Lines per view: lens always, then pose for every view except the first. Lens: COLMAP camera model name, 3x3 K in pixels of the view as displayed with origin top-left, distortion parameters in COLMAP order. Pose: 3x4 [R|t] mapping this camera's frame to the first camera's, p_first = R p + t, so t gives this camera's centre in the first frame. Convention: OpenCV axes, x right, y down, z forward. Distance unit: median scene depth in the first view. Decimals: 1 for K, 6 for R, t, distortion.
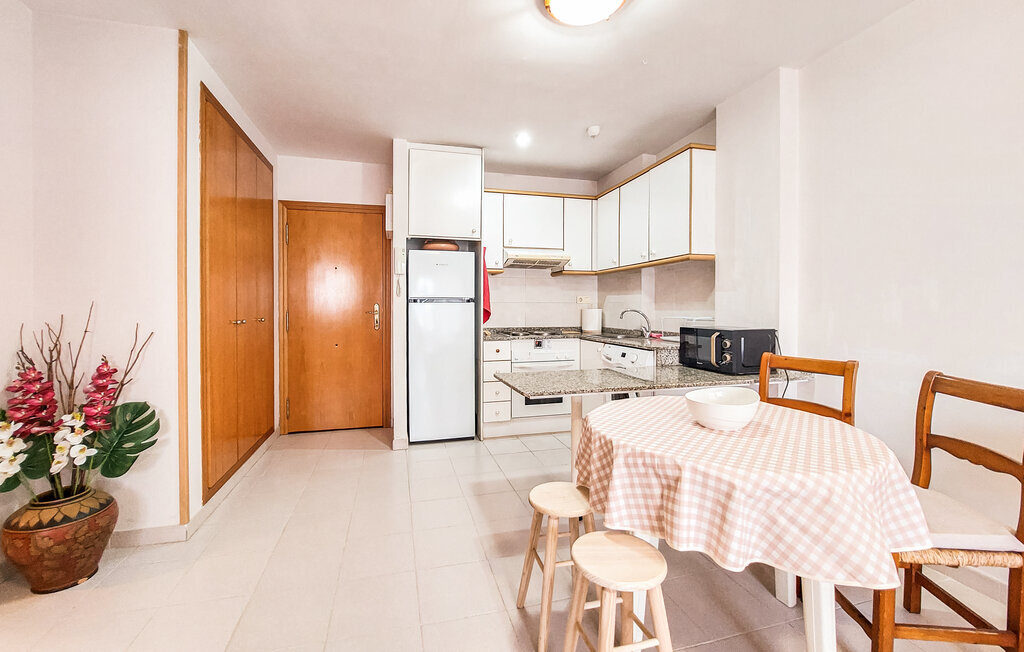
lens RADIAL K [[409.3, 0, 518.3], [0, 409.3, 320.5], [0, 0, 1]] dist [-0.013521, -0.000173]
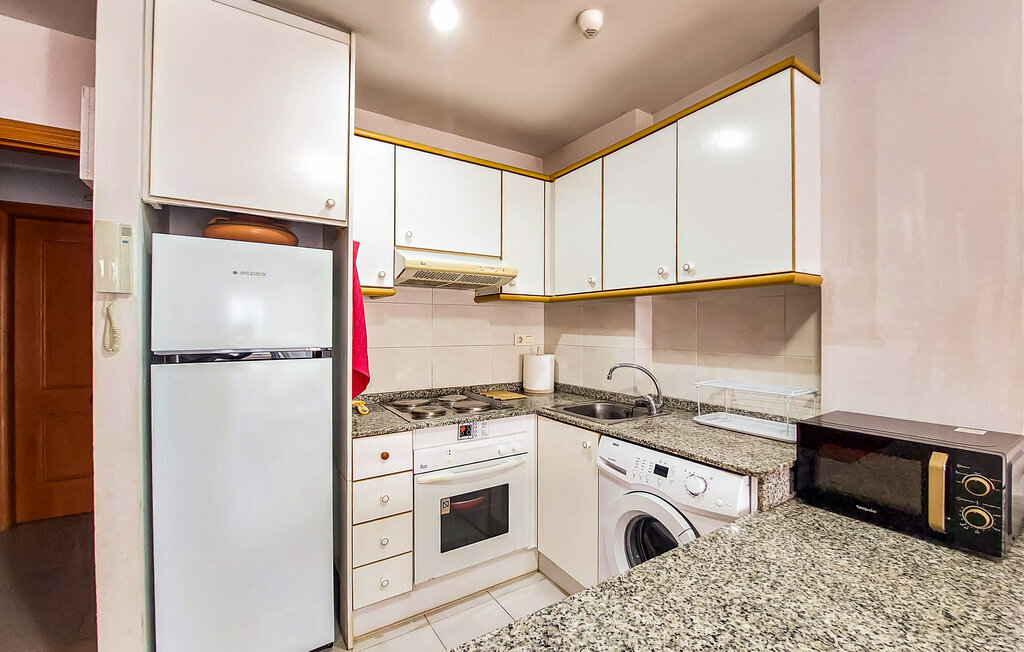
lens RADIAL K [[414.0, 0, 535.6], [0, 414.0, 329.9], [0, 0, 1]] dist [-0.013416, -0.000136]
pose [[0.947367, 0.000135, 0.320150, -0.047651], [0.007861, 0.999689, -0.023682, -0.079110], [-0.320053, 0.024953, 0.947071, 0.604580]]
